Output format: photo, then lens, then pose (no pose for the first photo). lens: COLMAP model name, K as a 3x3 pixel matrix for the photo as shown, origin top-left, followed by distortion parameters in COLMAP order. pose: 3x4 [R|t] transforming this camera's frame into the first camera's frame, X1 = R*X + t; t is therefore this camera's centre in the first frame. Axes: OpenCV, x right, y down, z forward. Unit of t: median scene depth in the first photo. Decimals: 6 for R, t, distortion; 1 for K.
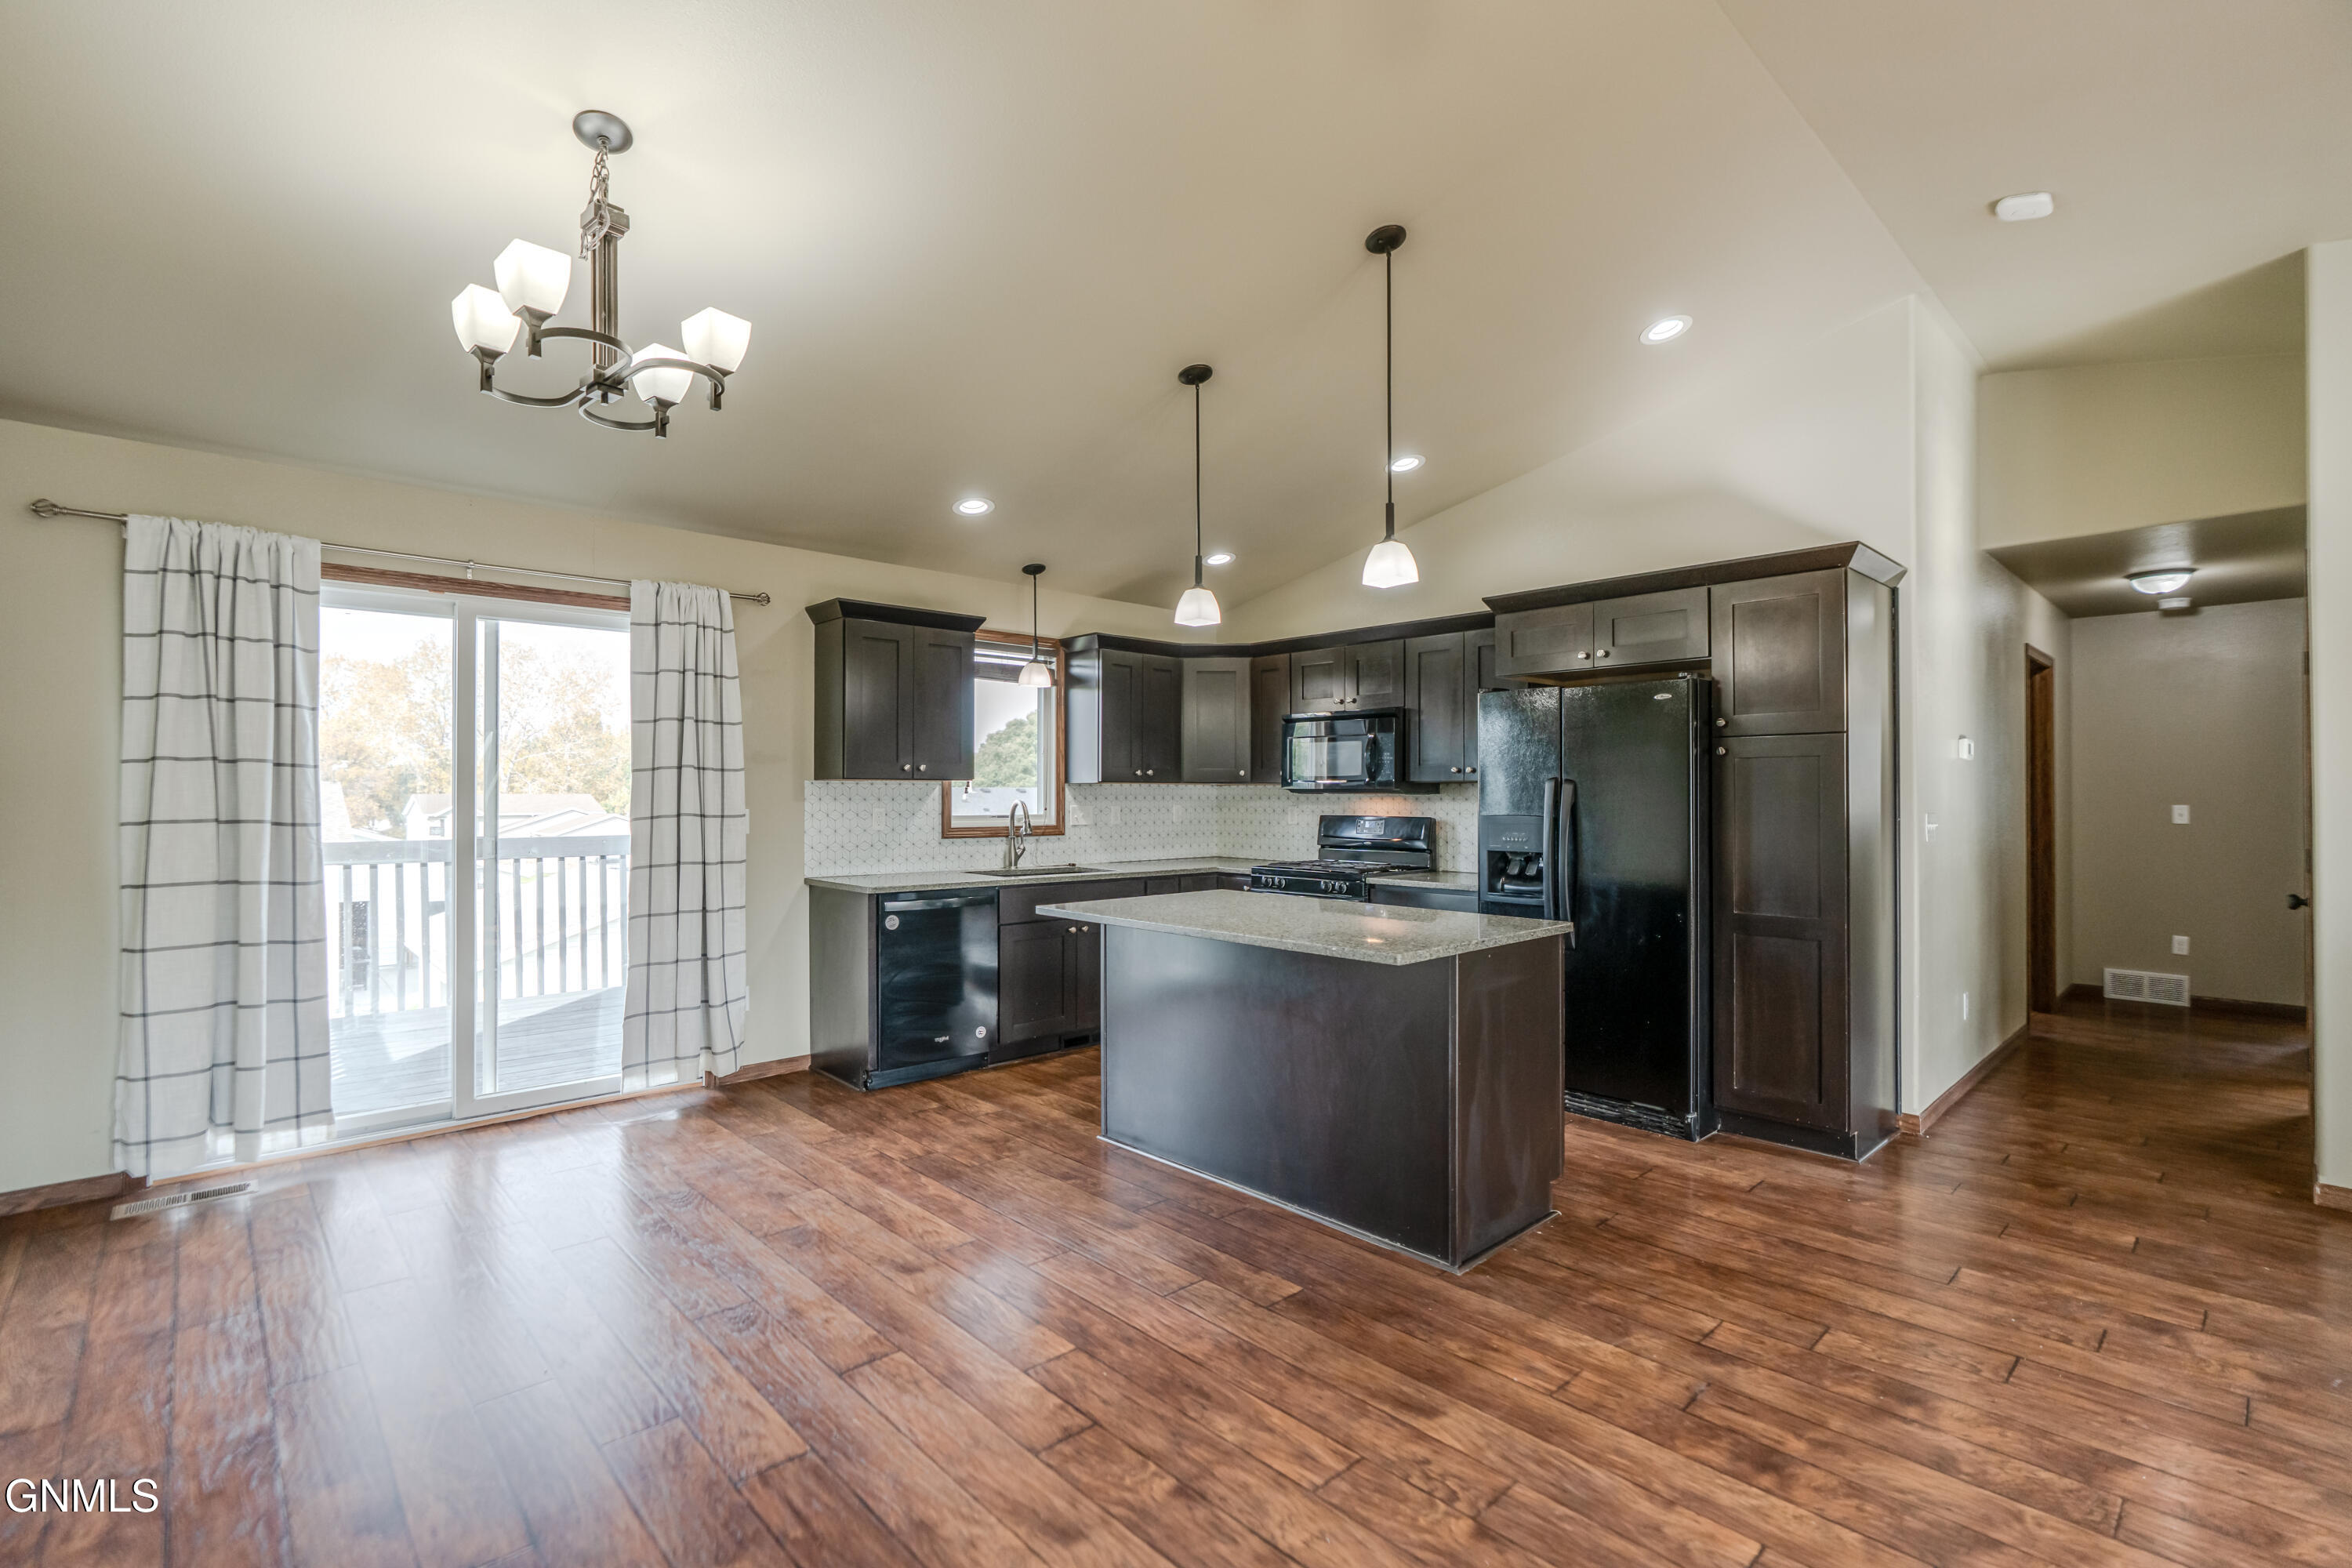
lens RADIAL K [[1070.3, 0, 1167.0], [0, 1070.3, 789.5], [0, 0, 1]] dist [-0.001320, 0.000942]
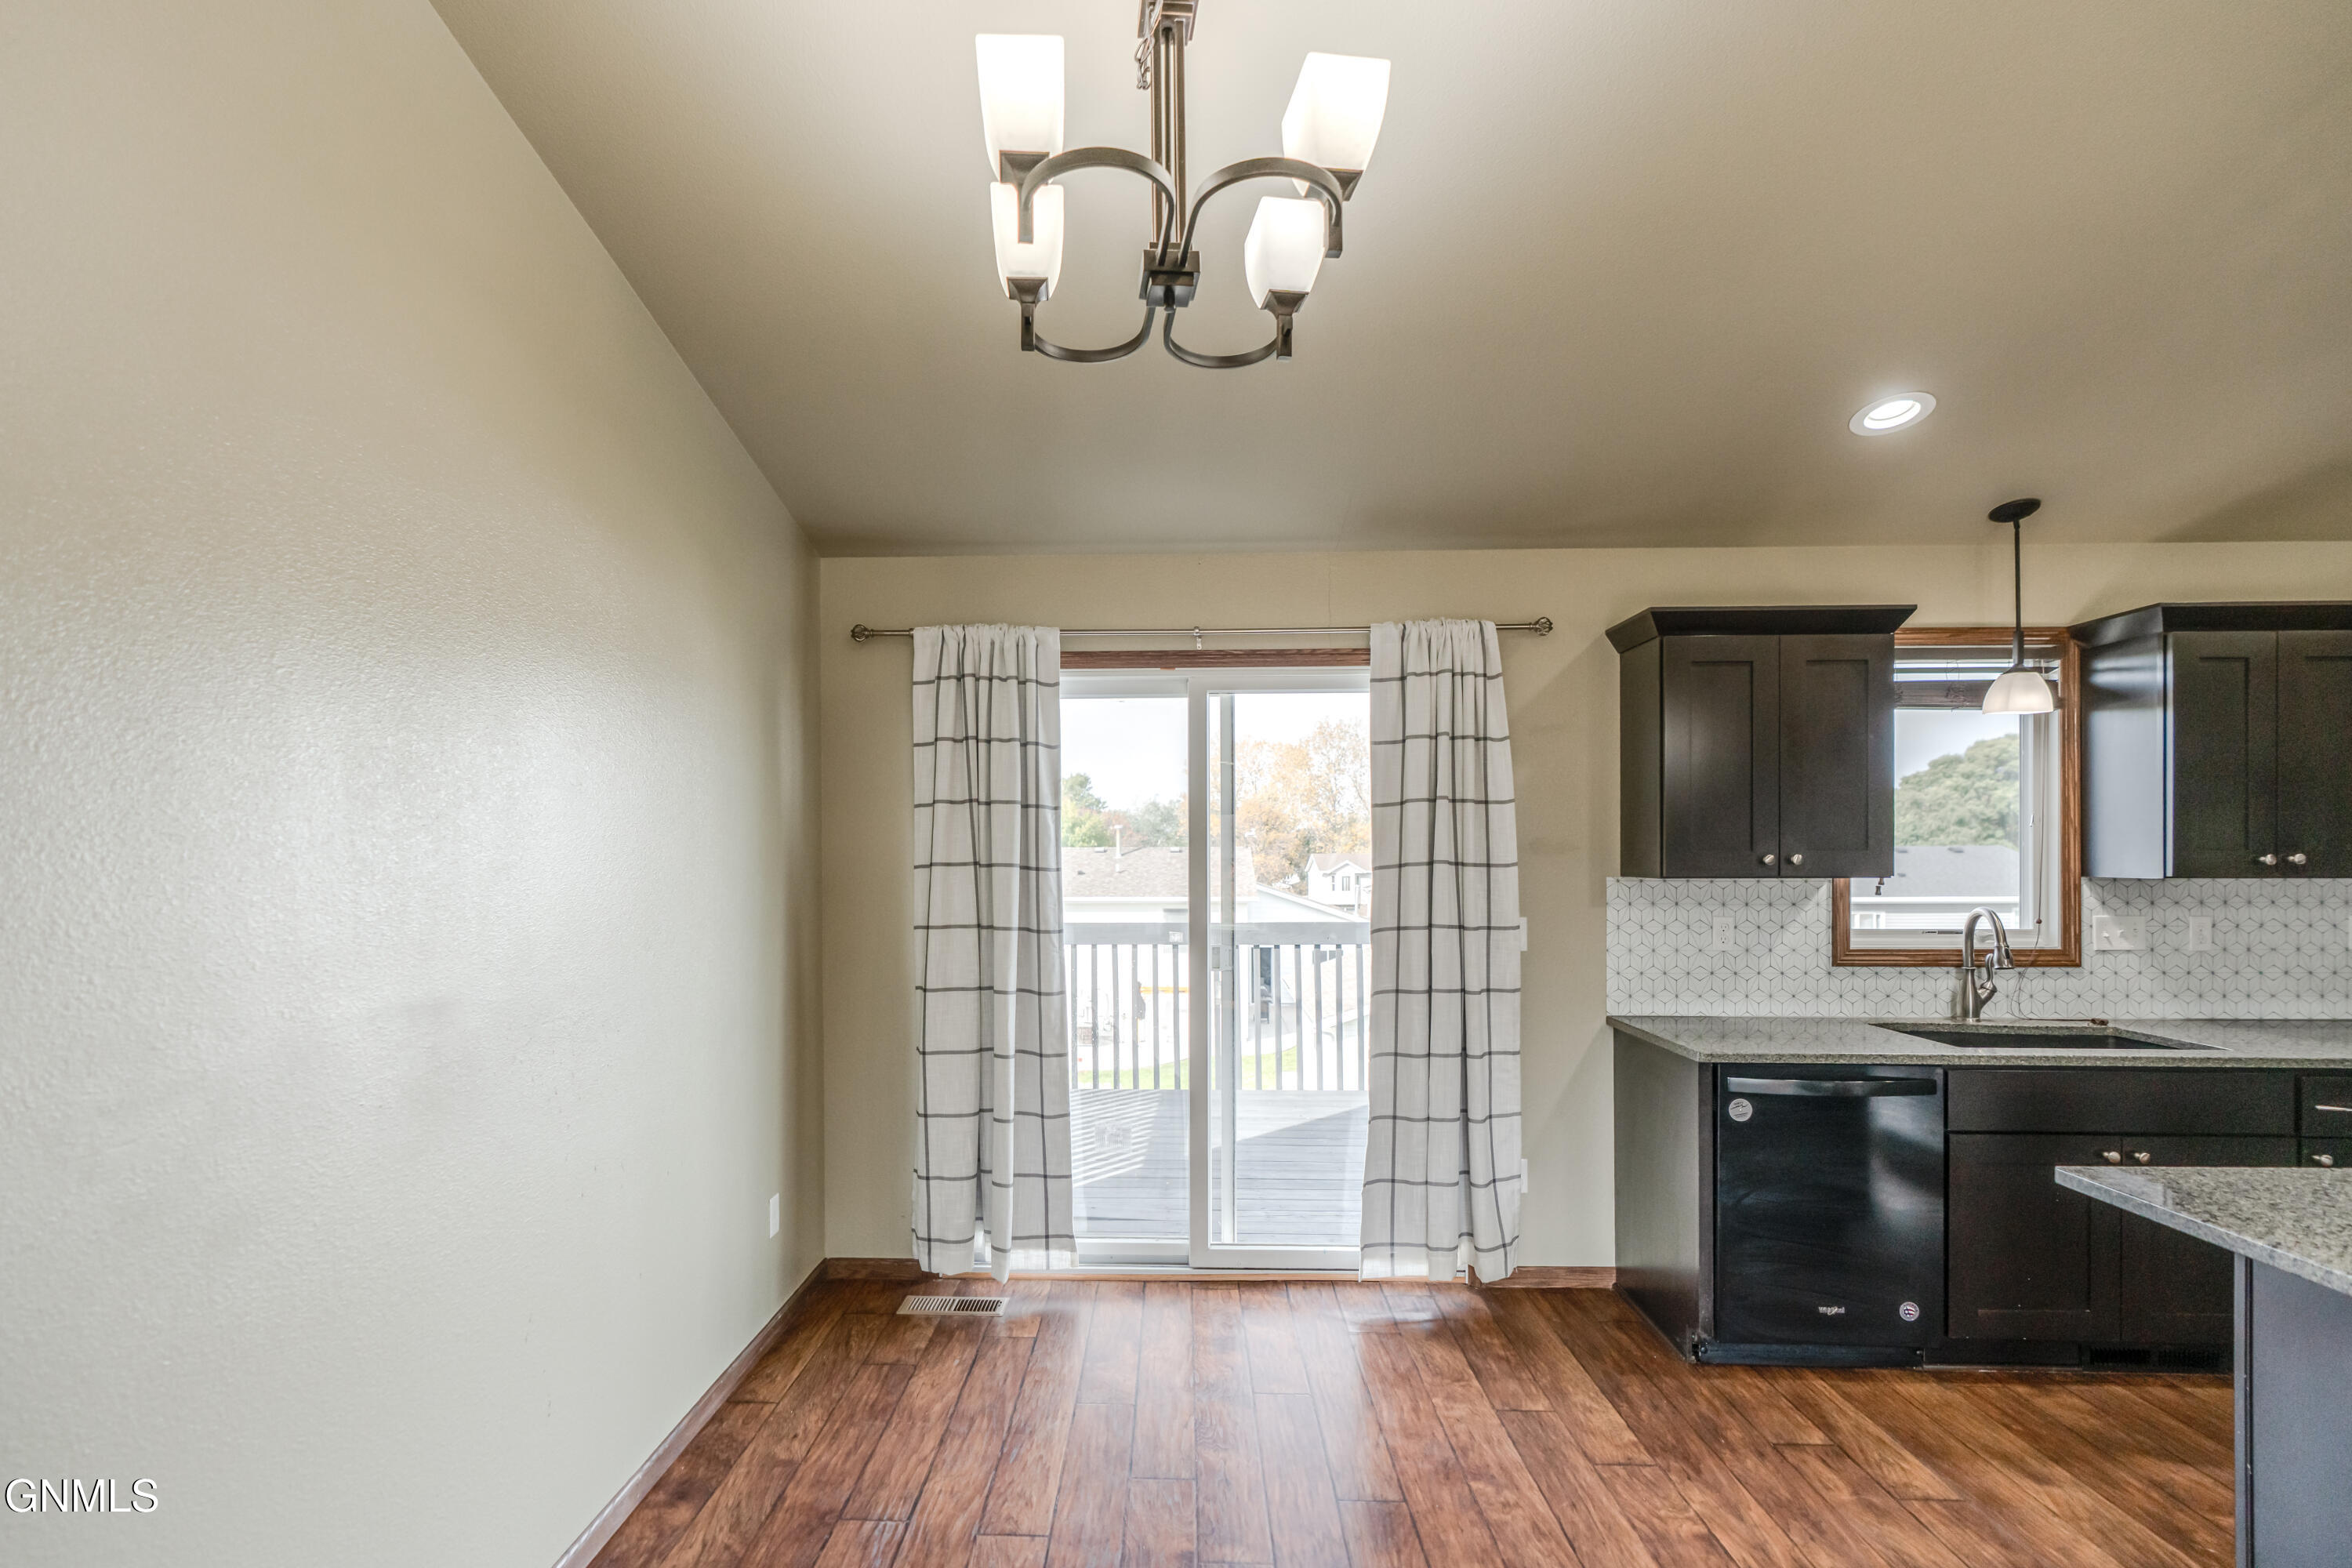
lens RADIAL K [[1108.5, 0, 1115.0], [0, 1108.5, 857.0], [0, 0, 1]] dist [-0.014907, 0.005647]
pose [[0.705931, -0.001090, -0.708280, -0.055811], [0.006458, 0.999967, 0.004898, -0.029303], [0.708251, -0.008031, 0.705915, 0.277246]]
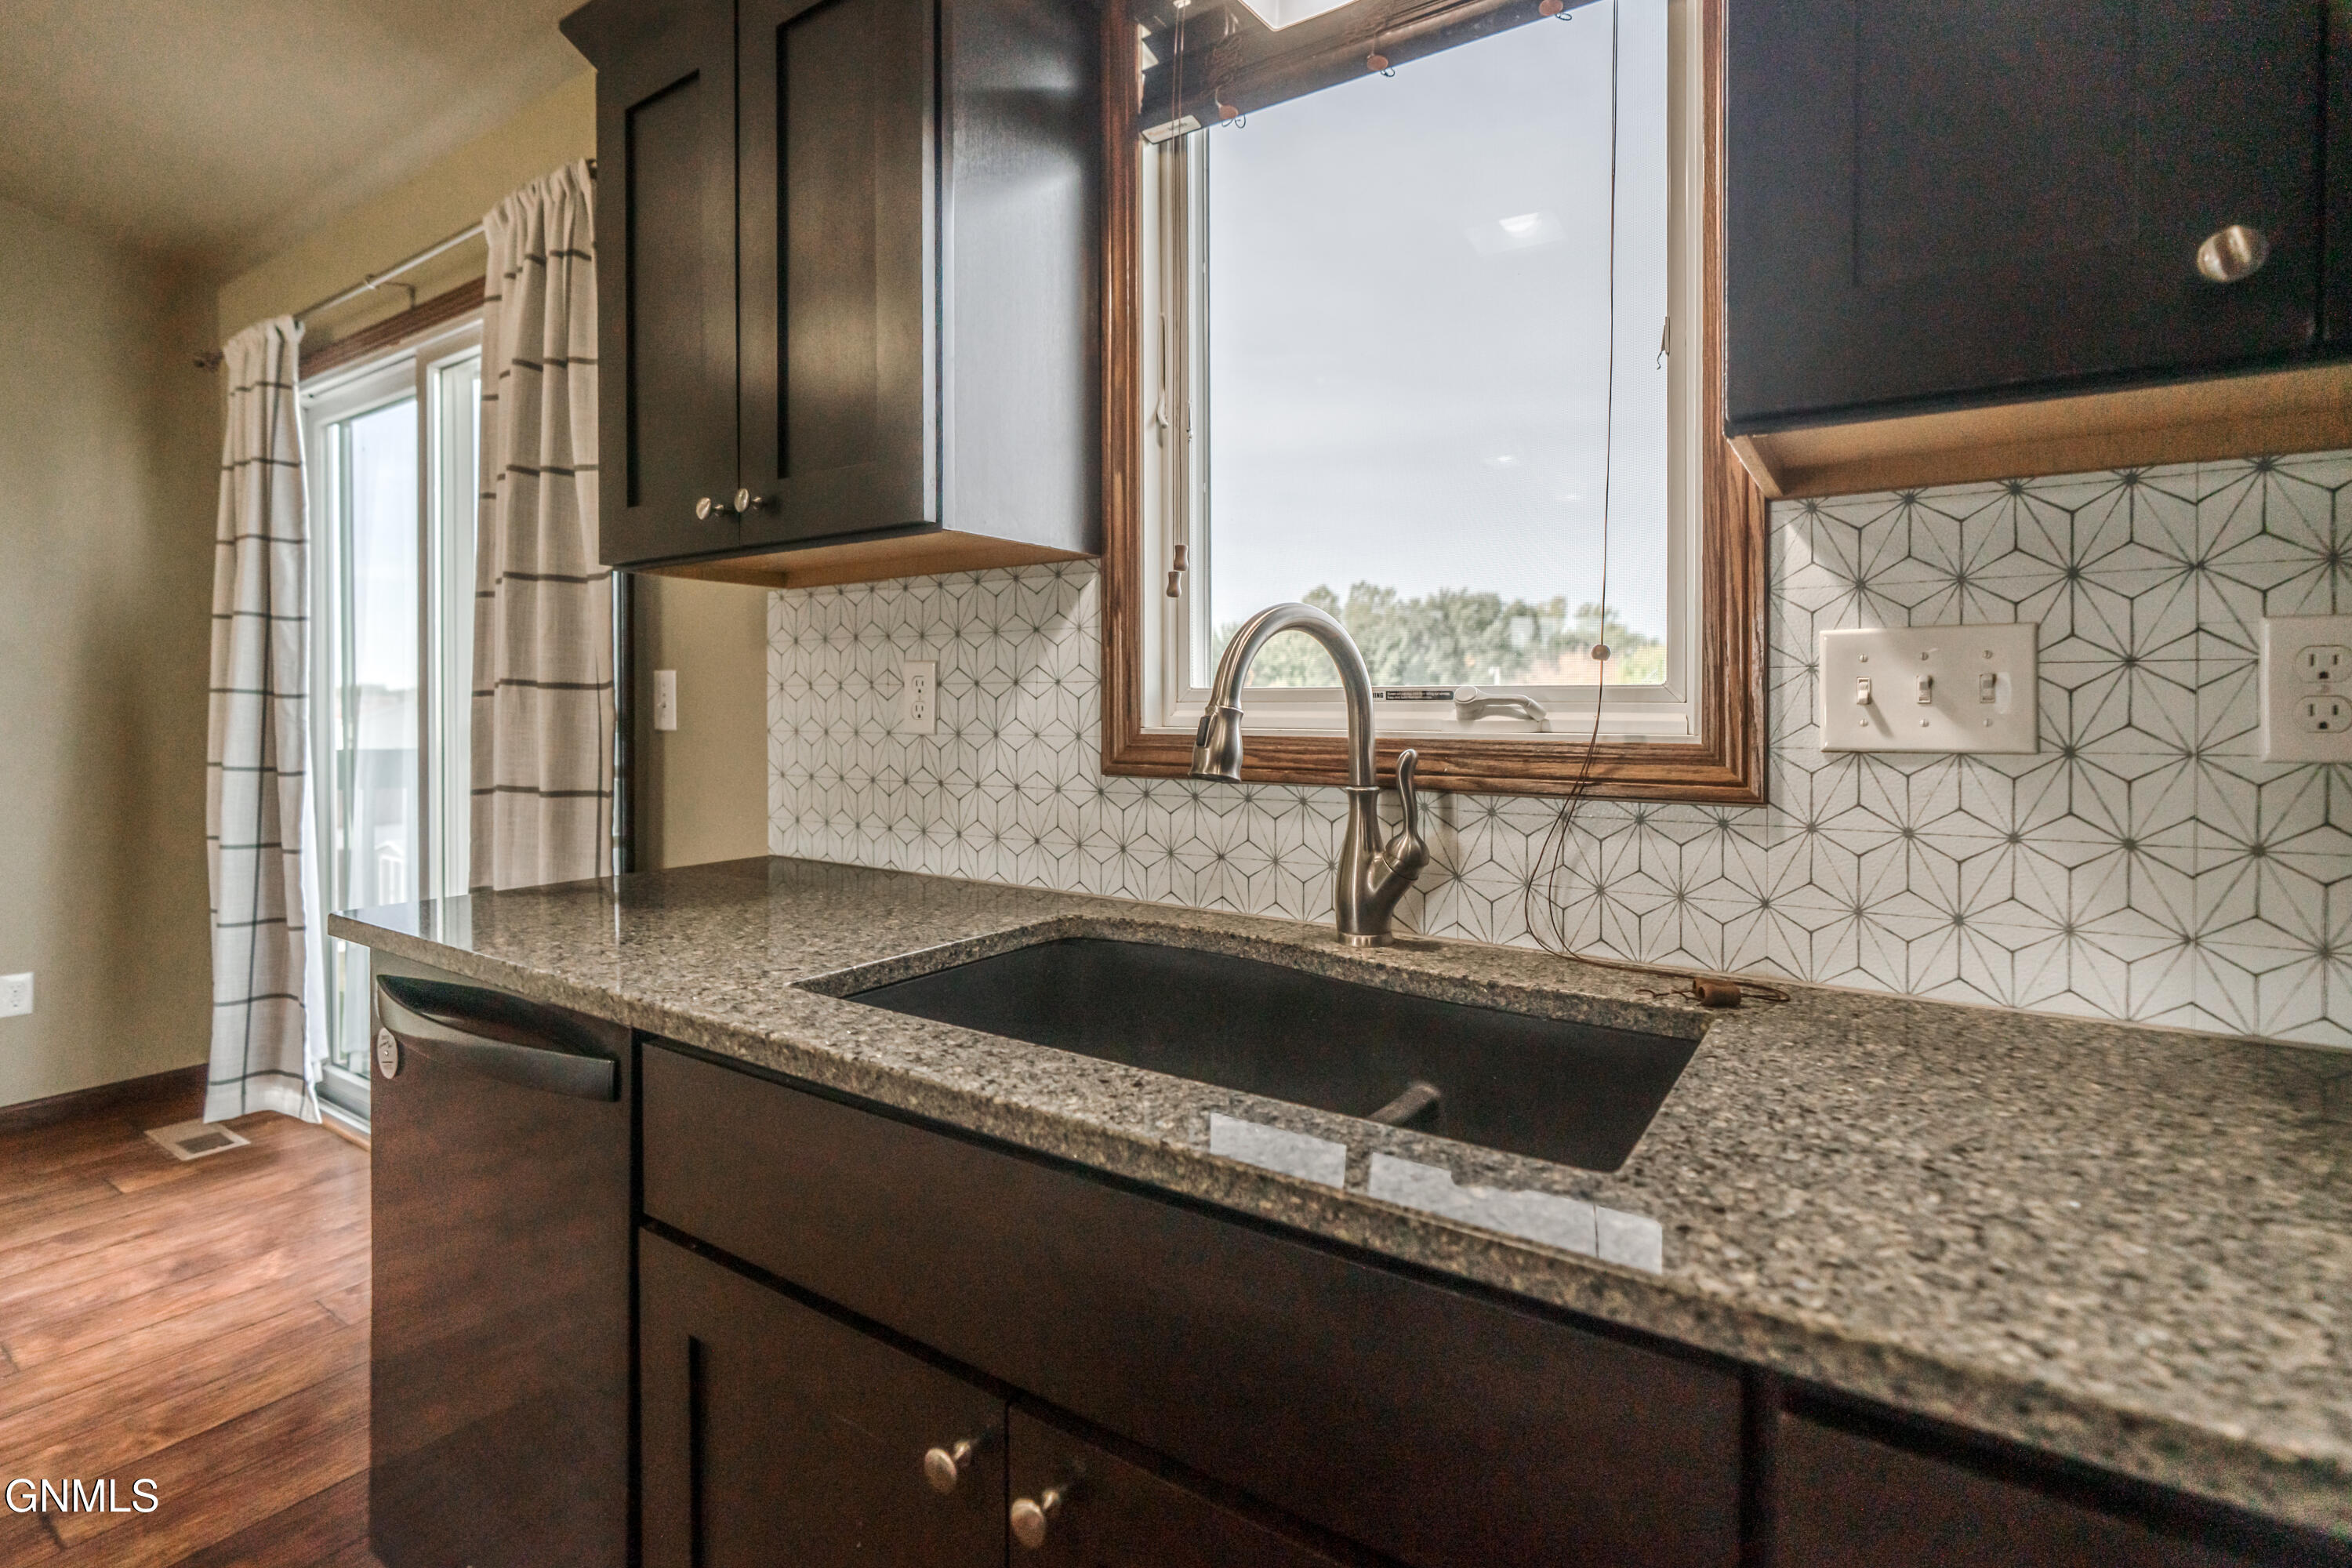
lens RADIAL K [[1108.5, 0, 1126.3], [0, 1108.5, 714.7], [0, 0, 1]] dist [-0.014907, 0.005647]
pose [[0.223985, 0.007005, -0.974567, 0.066564], [0.004421, 0.999957, 0.008204, 0.033892], [0.974583, -0.006146, 0.223944, 1.109723]]
